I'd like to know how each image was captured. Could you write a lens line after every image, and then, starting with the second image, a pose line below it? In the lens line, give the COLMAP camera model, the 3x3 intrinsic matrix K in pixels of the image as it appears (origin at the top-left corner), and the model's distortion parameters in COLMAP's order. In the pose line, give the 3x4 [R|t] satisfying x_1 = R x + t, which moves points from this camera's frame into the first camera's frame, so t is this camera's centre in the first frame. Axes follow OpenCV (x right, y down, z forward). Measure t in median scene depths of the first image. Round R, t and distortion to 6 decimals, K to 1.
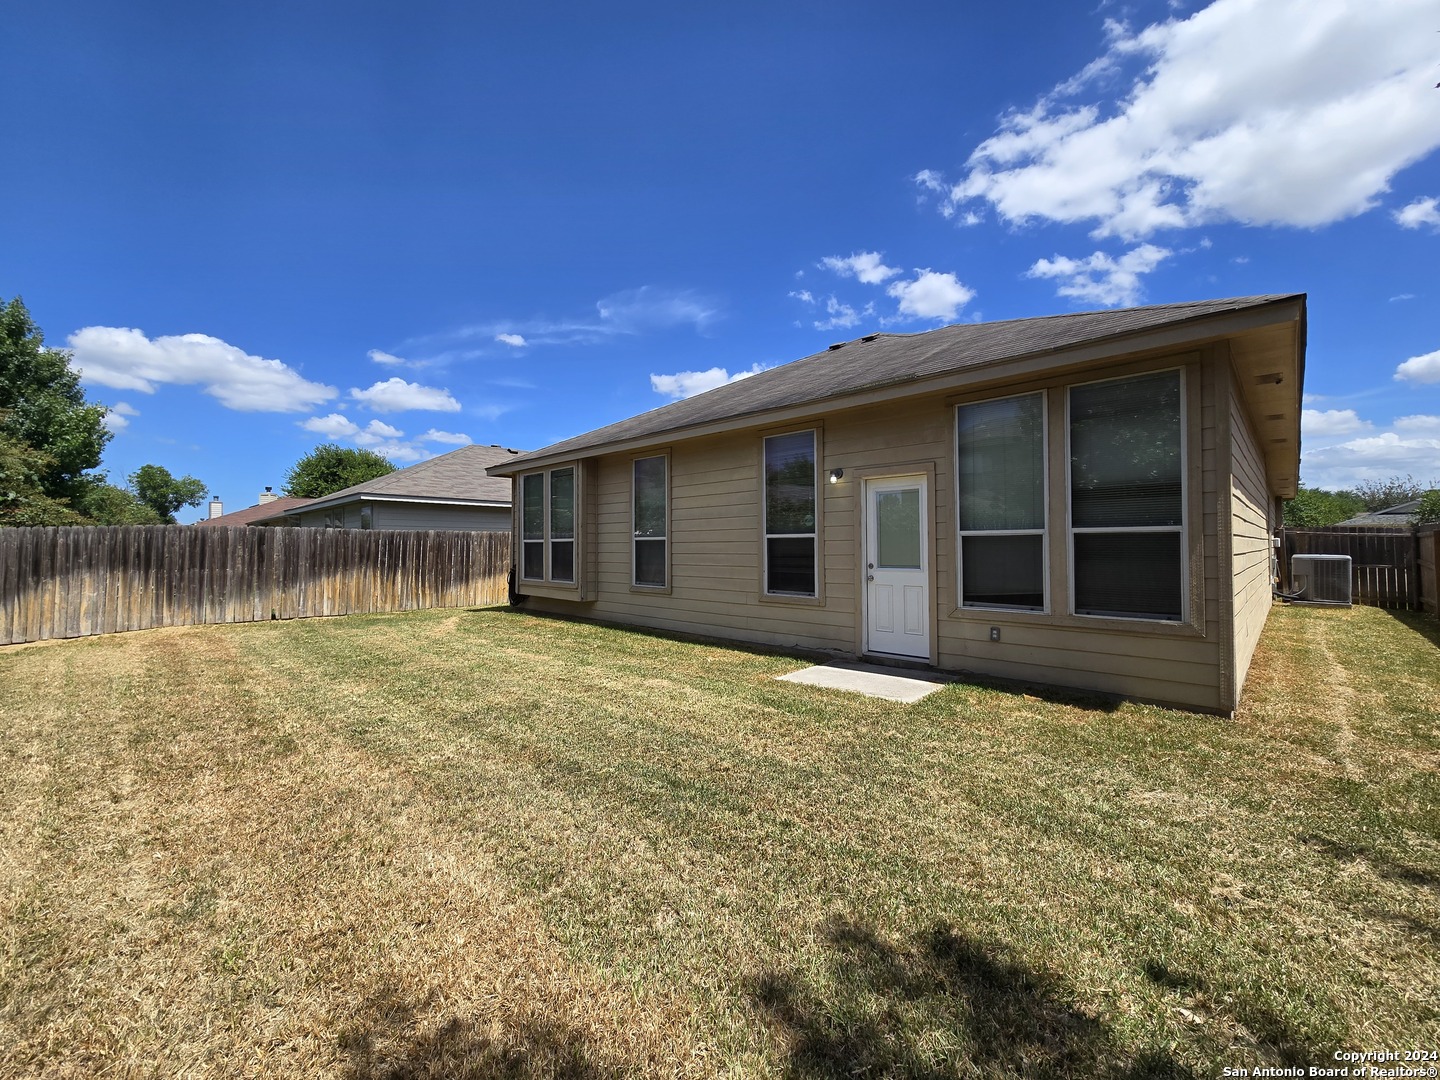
lens RADIAL K [[590.2, 0, 732.3], [0, 590.2, 535.5], [0, 0, 1]] dist [0.000825, 0.000157]
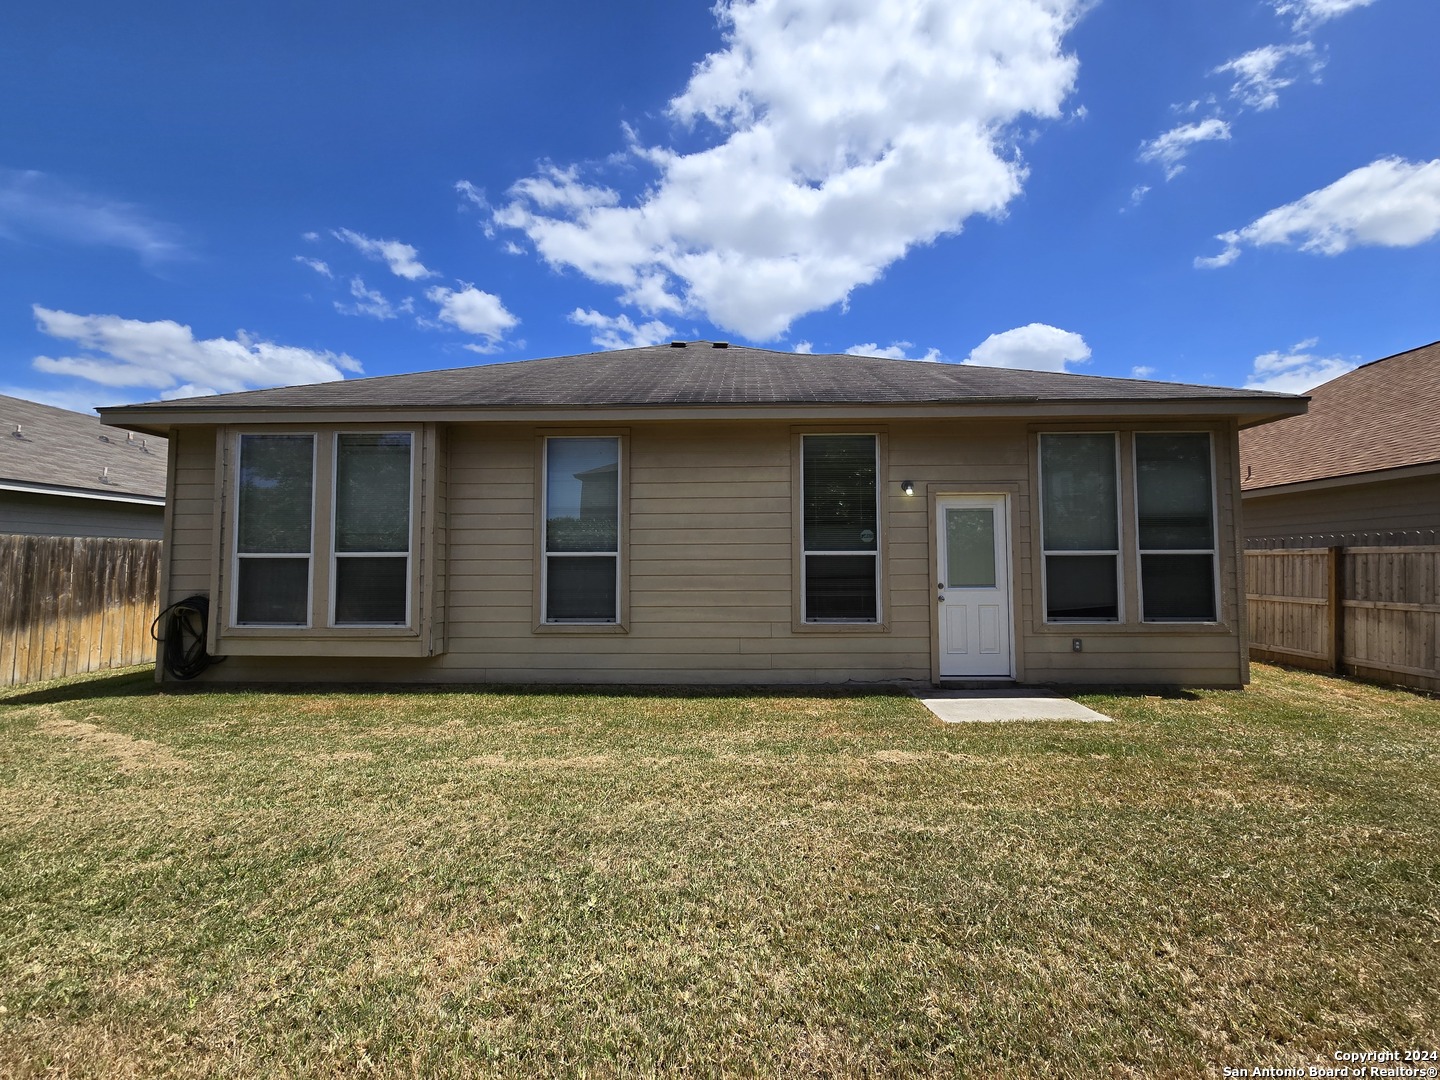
lens RADIAL K [[588.7, 0, 720.0], [0, 588.7, 540.0], [0, 0, 1]] dist [0.016733, -0.010024]
pose [[0.739982, 0.030069, 0.671954, -0.531426], [-0.011771, 0.999426, -0.031760, 0.009500], [-0.672524, 0.015592, 0.739911, 0.421576]]
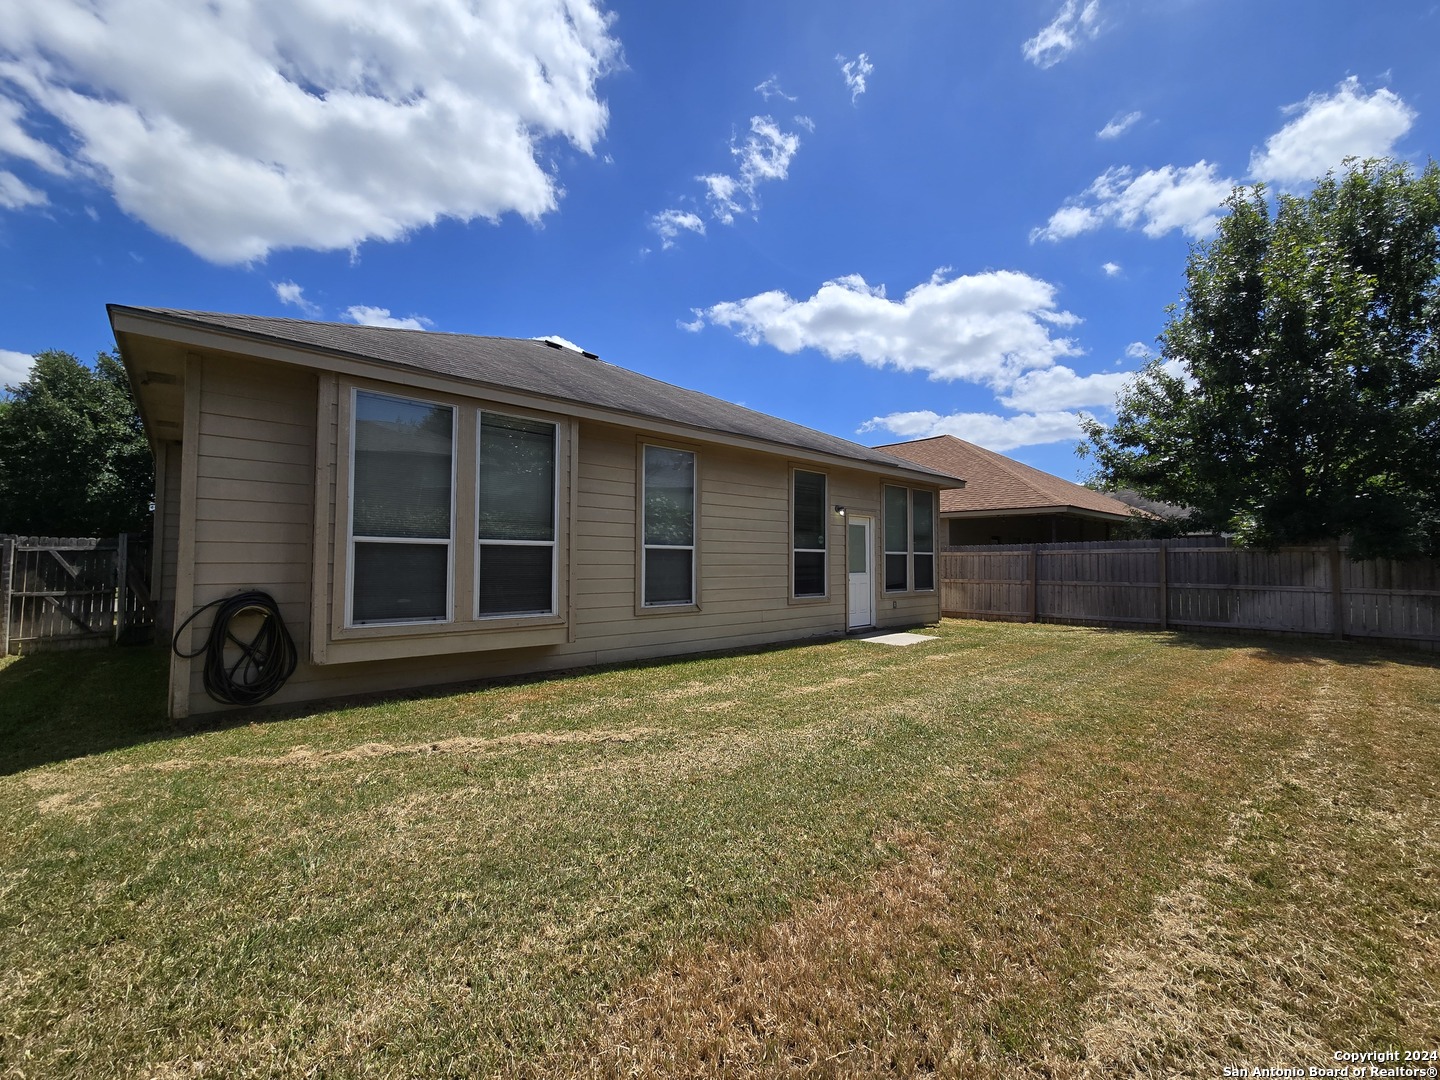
lens RADIAL K [[590.2, 0, 732.3], [0, 590.2, 535.5], [0, 0, 1]] dist [0.000825, 0.000157]
pose [[0.069320, 0.042112, 0.996705, -1.044424], [-0.029262, 0.998765, -0.040164, 0.021332], [-0.997165, -0.026381, 0.070467, 0.941753]]
